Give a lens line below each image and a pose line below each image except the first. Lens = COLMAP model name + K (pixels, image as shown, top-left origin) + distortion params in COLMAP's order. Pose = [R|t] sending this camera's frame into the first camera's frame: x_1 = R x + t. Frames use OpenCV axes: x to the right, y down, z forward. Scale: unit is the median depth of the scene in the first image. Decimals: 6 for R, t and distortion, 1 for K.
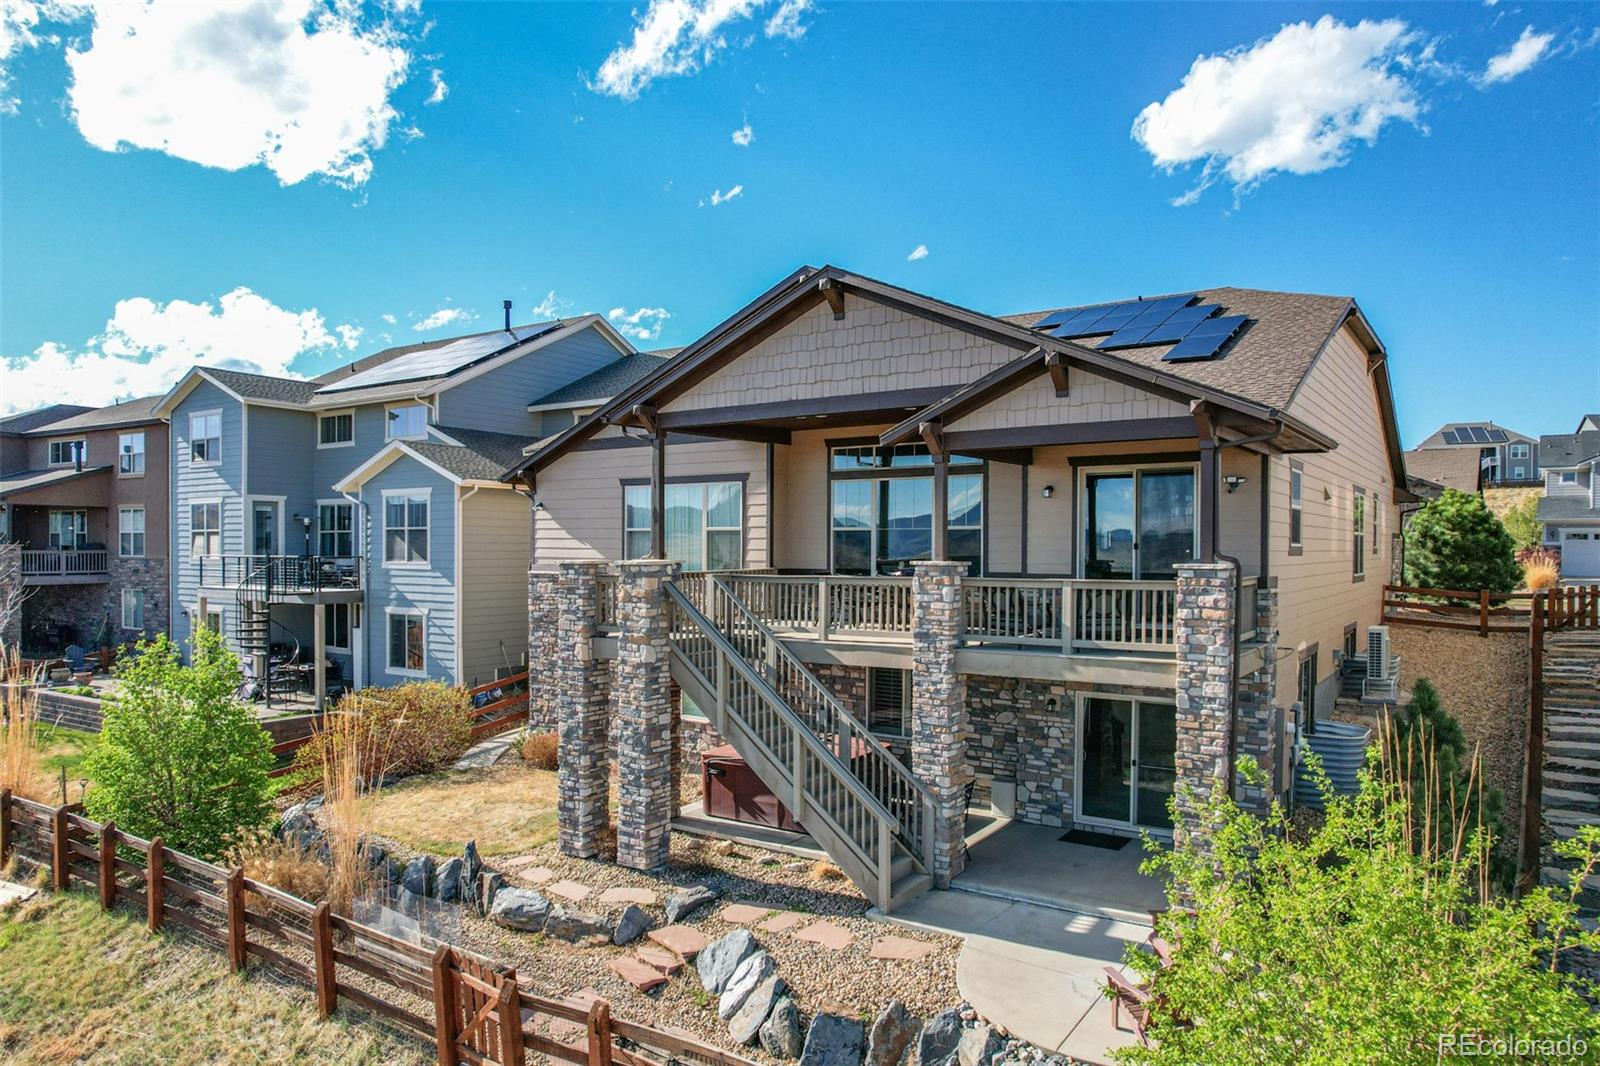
lens RADIAL K [[1044.3, 0, 804.0], [0, 1044.3, 544.0], [0, 0, 1]] dist [-0.075791, 0.059534]
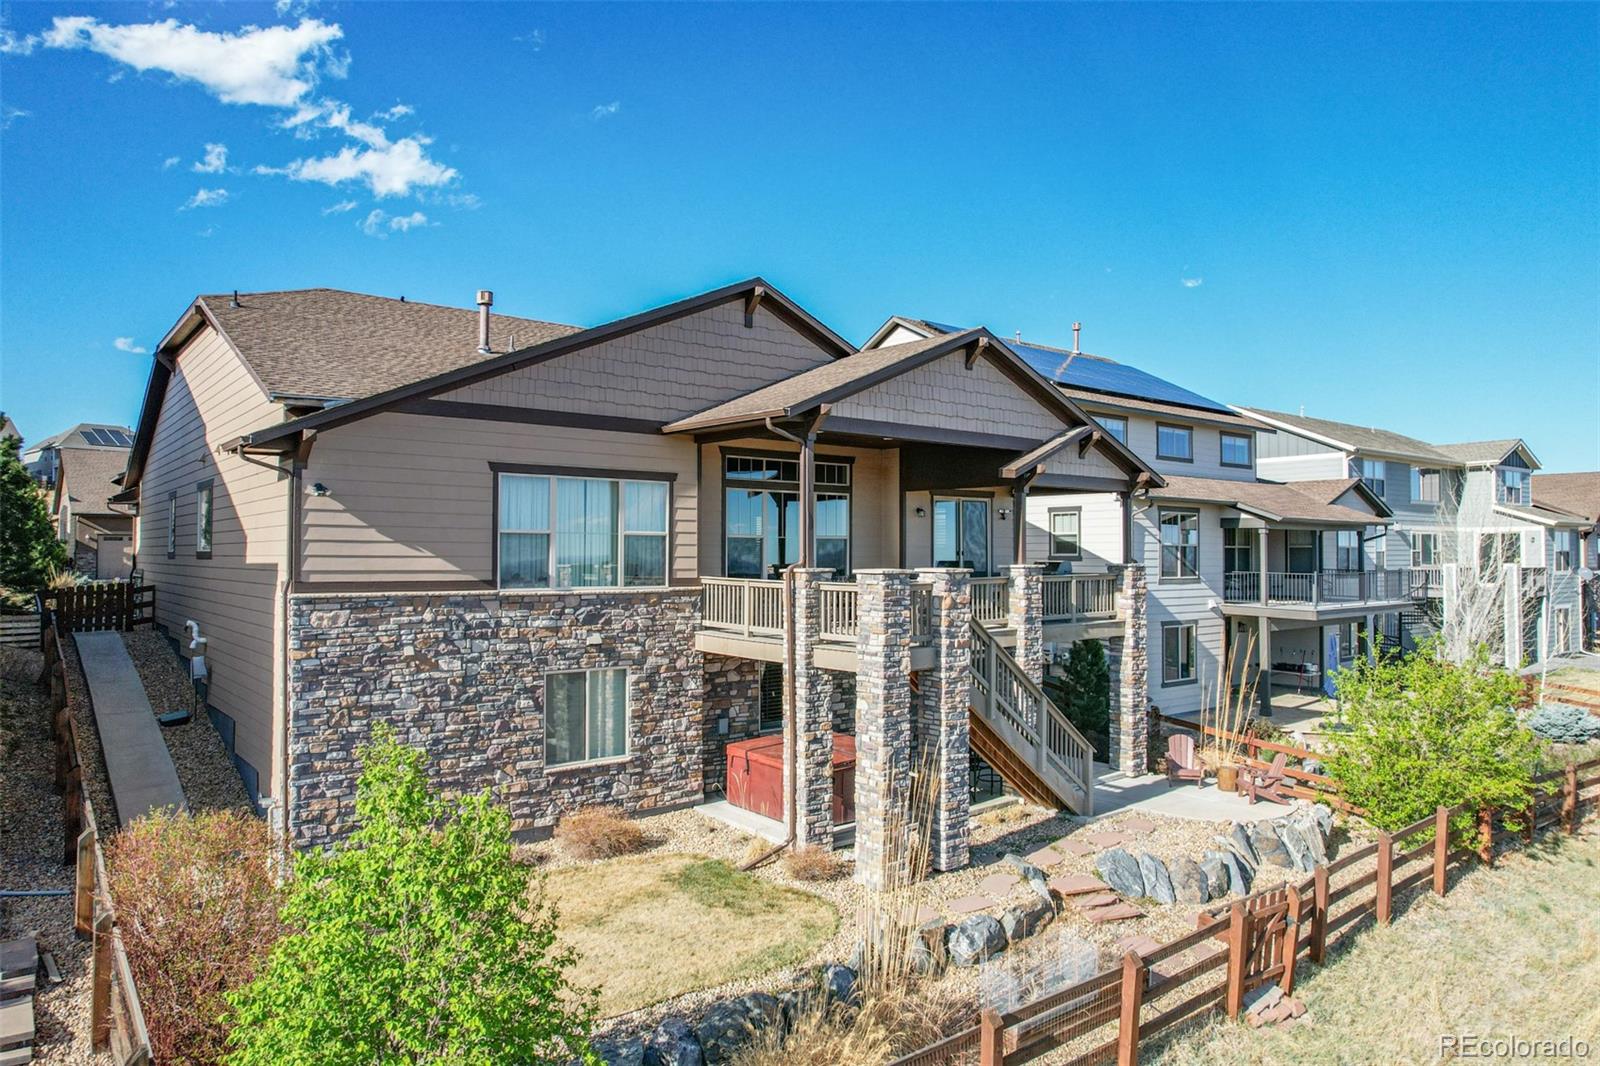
lens RADIAL K [[1024.3, 0, 805.0], [0, 1024.3, 513.1], [0, 0, 1]] dist [-0.063404, 0.049107]
pose [[0.271842, 0.035066, 0.961703, -1.193984], [-0.004290, 0.999370, -0.035227, -0.002800], [-0.962332, 0.005451, 0.271821, 0.873126]]
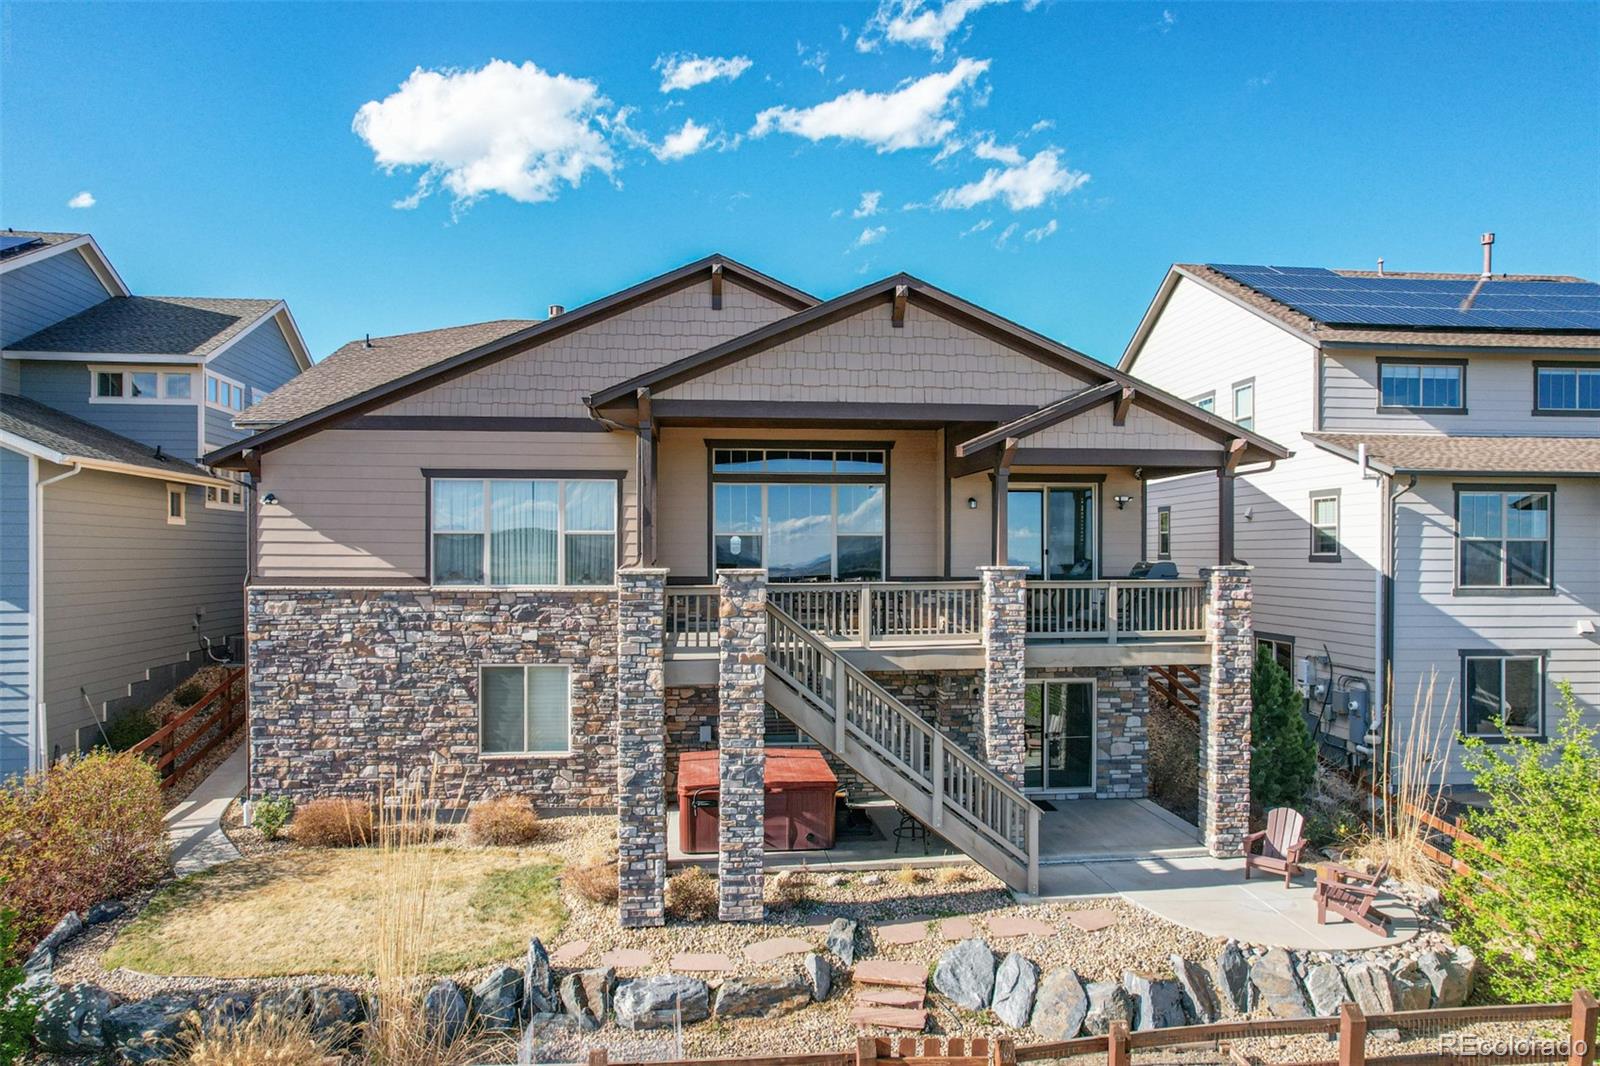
lens RADIAL K [[1044.3, 0, 804.0], [0, 1044.3, 544.0], [0, 0, 1]] dist [-0.075791, 0.059534]
pose [[0.755632, 0.002922, 0.654990, -0.703878], [-0.000531, 0.999992, -0.003848, -0.002185], [-0.654996, 0.002560, 0.755628, 0.305091]]
